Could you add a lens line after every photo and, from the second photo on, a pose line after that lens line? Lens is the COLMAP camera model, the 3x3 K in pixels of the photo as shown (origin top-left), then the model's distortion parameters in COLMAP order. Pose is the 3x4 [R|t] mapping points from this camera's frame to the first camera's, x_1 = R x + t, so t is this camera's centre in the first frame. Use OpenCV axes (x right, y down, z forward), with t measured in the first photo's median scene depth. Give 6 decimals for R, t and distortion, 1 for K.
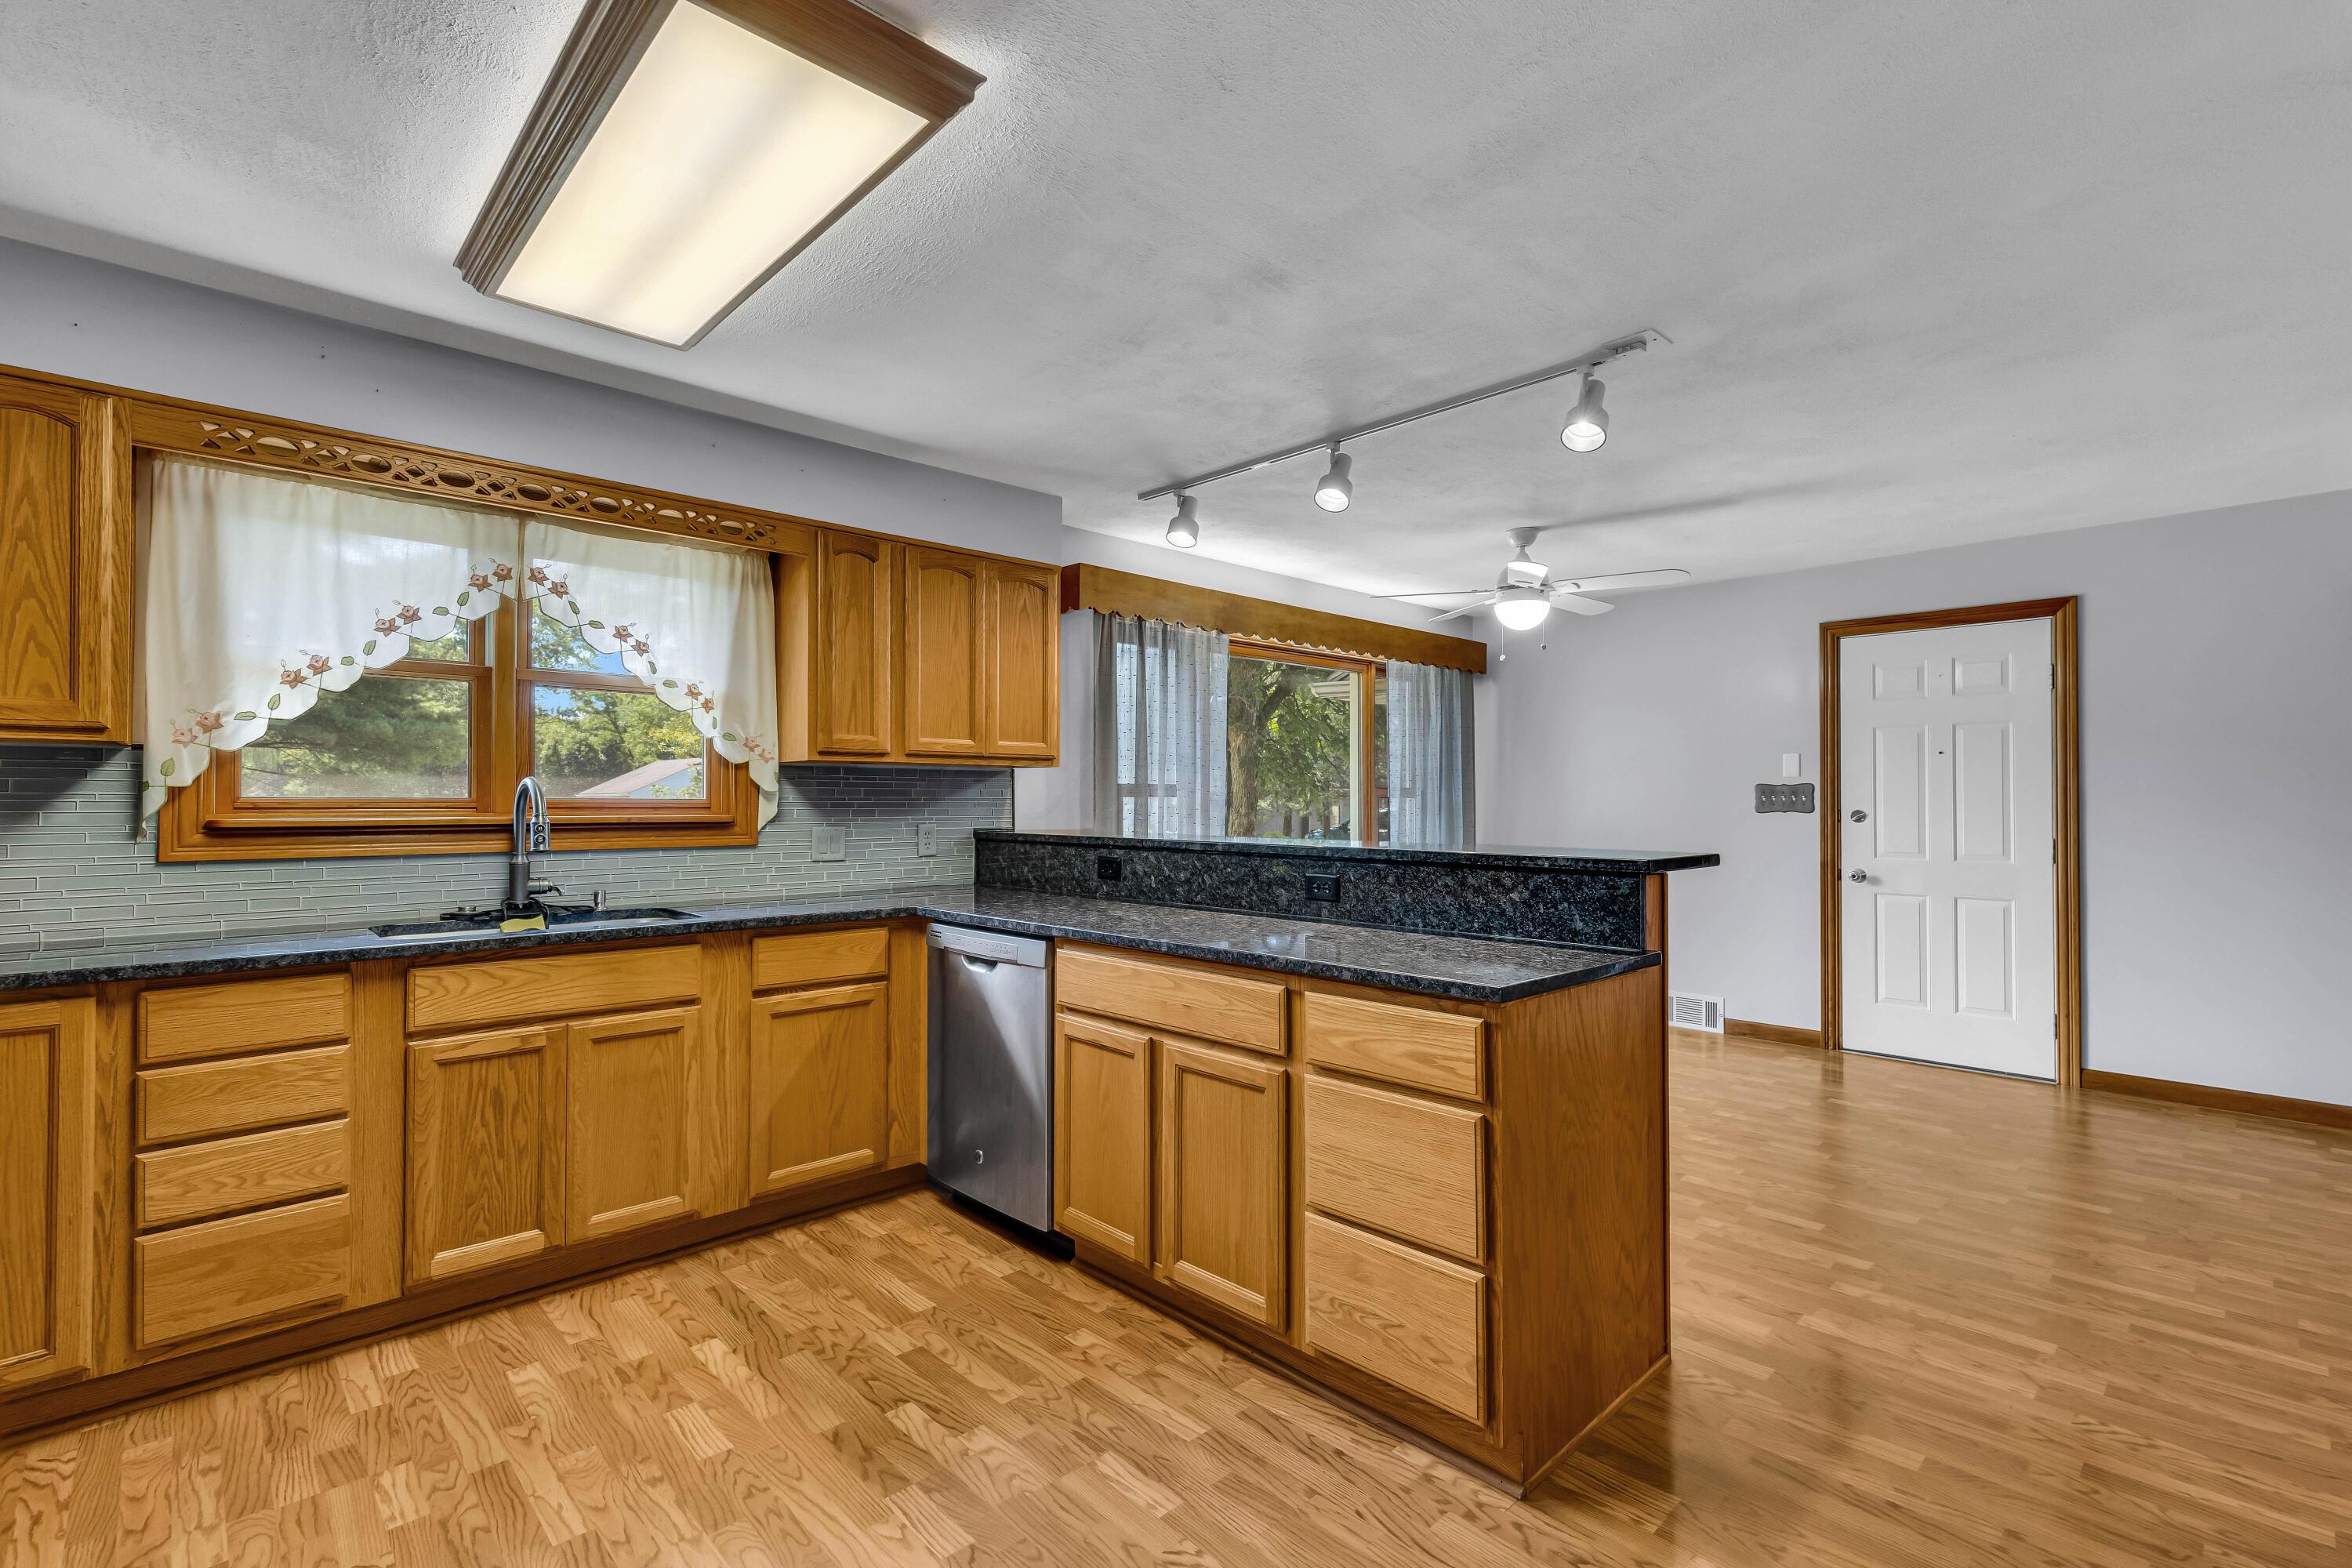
lens RADIAL K [[1058.2, 0, 1195.6], [0, 1058.2, 788.1], [0, 0, 1]] dist [0.003780, -0.000052]
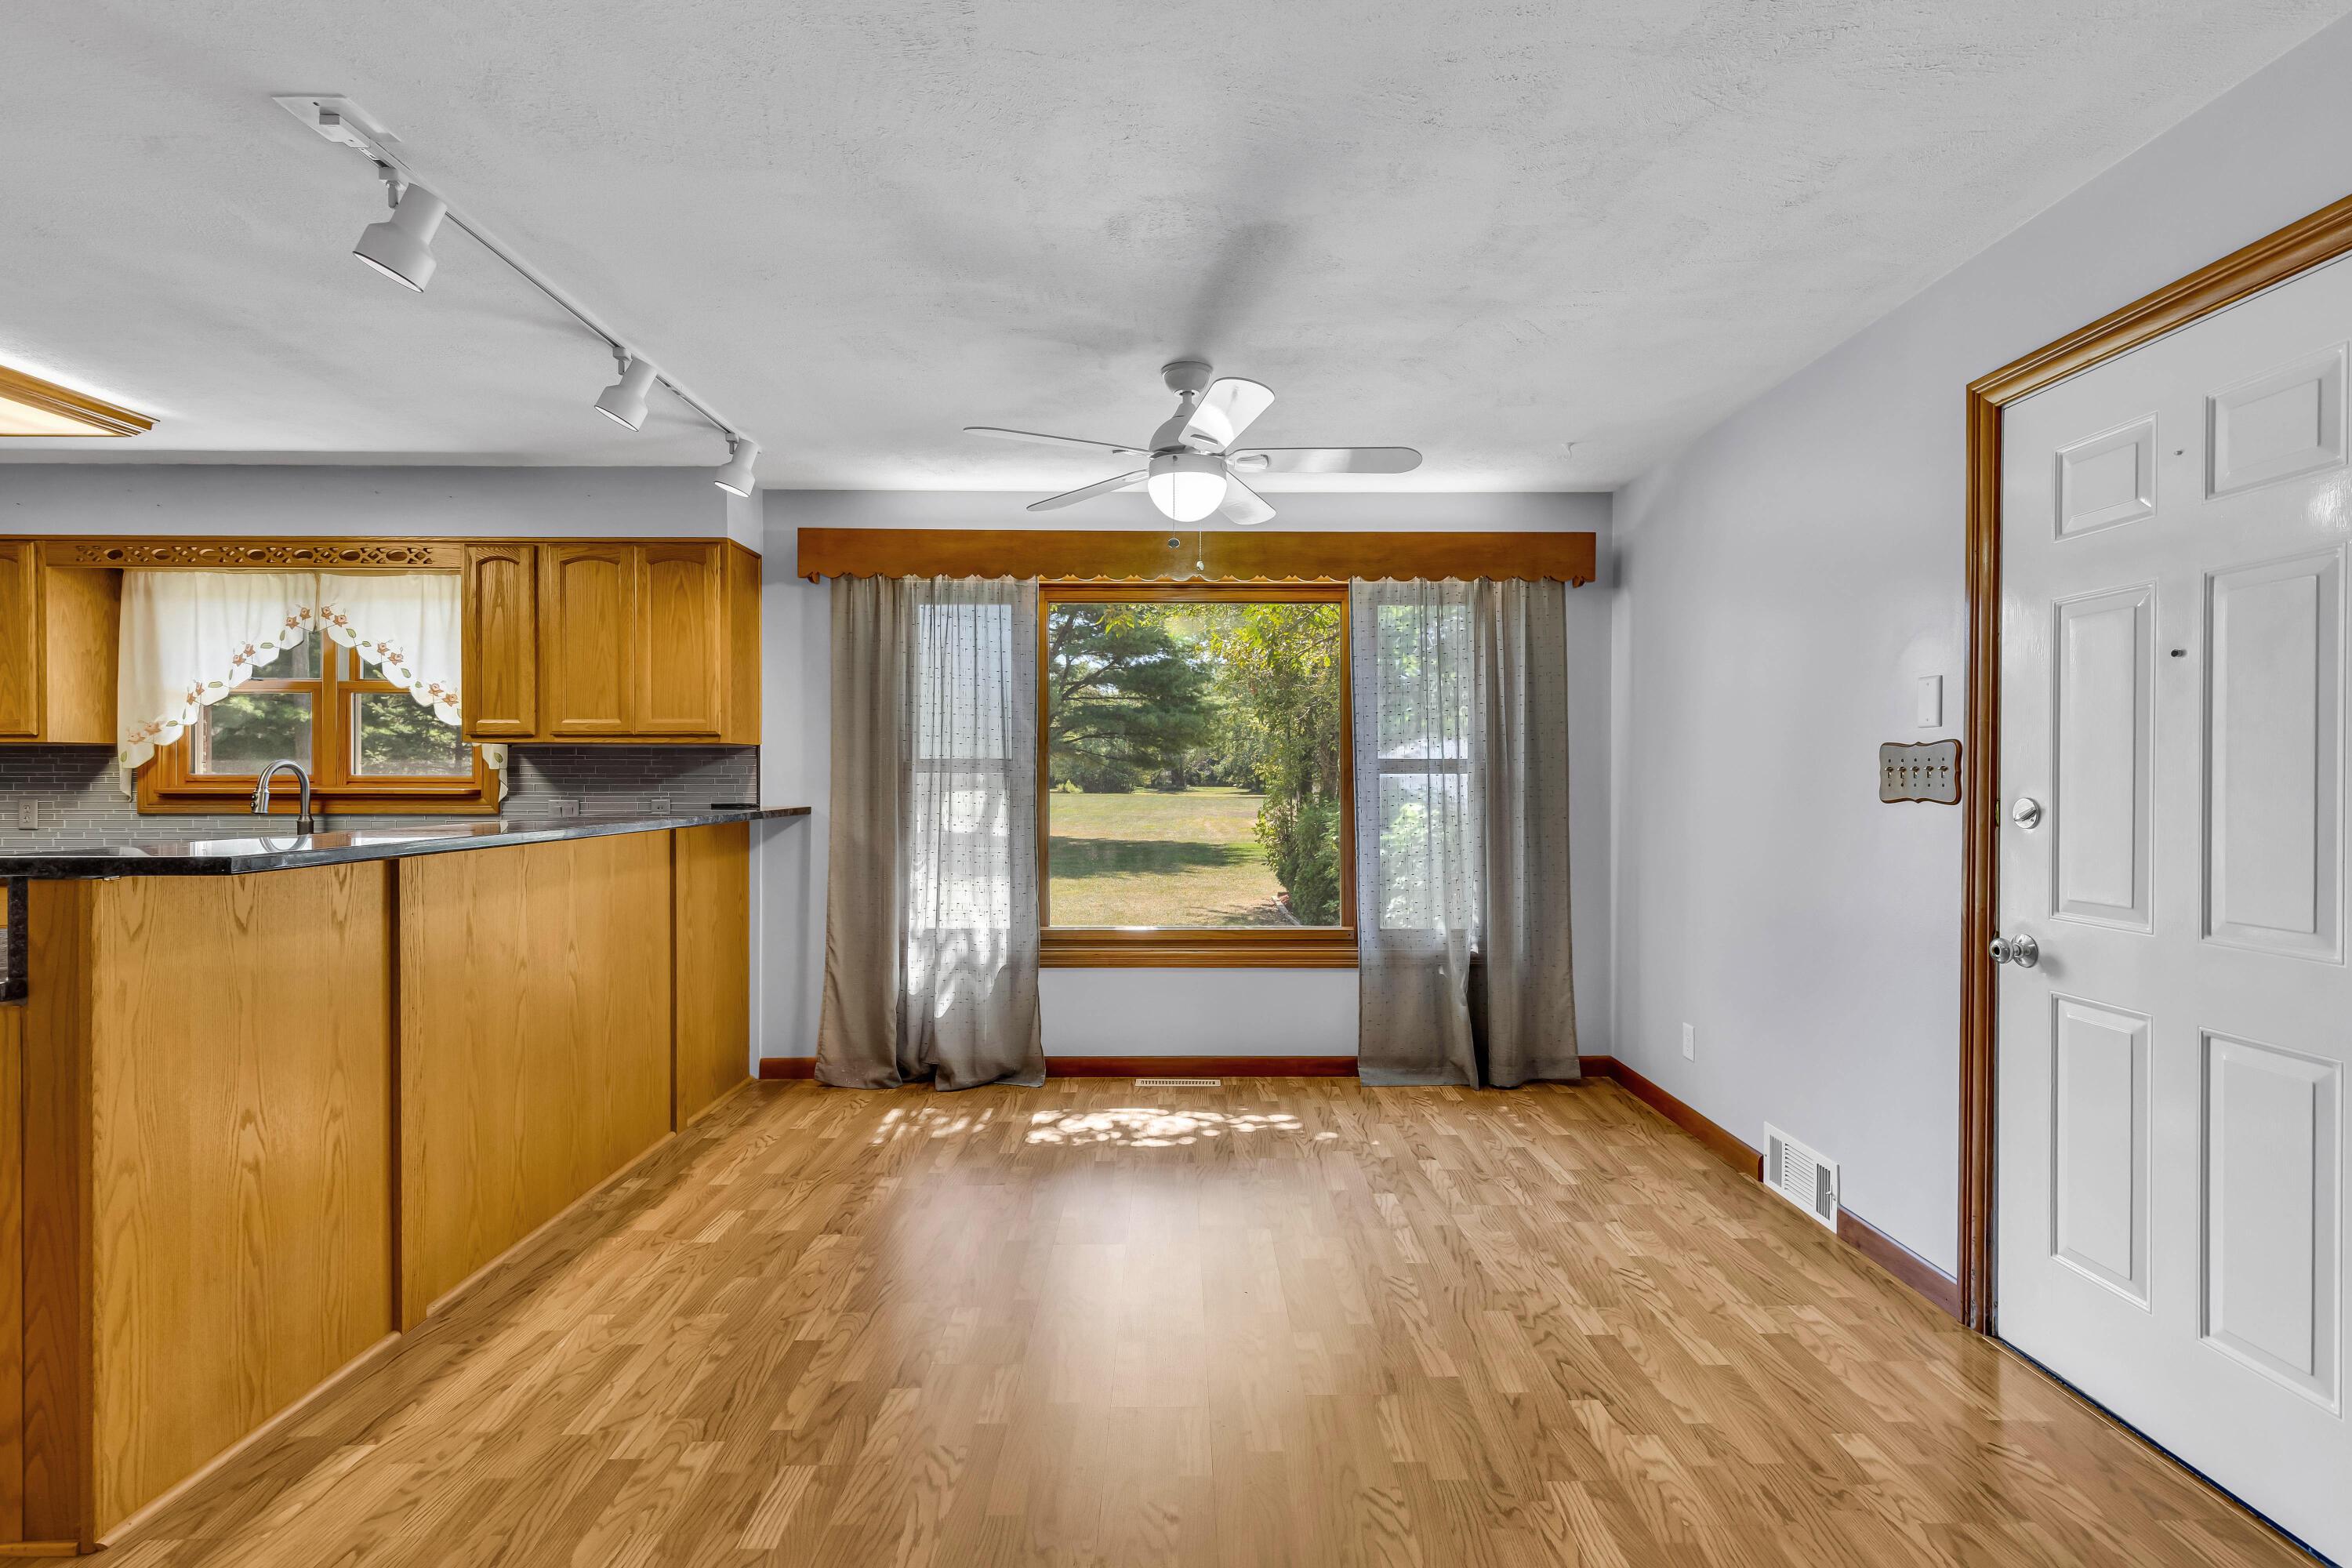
lens RADIAL K [[1045.7, 0, 1199.3], [0, 1045.7, 784.3], [0, 0, 1]] dist [-0.031254, 0.010511]
pose [[0.738733, 0.004721, -0.673982, 1.160483], [0.006890, 0.999870, 0.014555, 0.010423], [0.673963, -0.015395, 0.738605, 0.812387]]
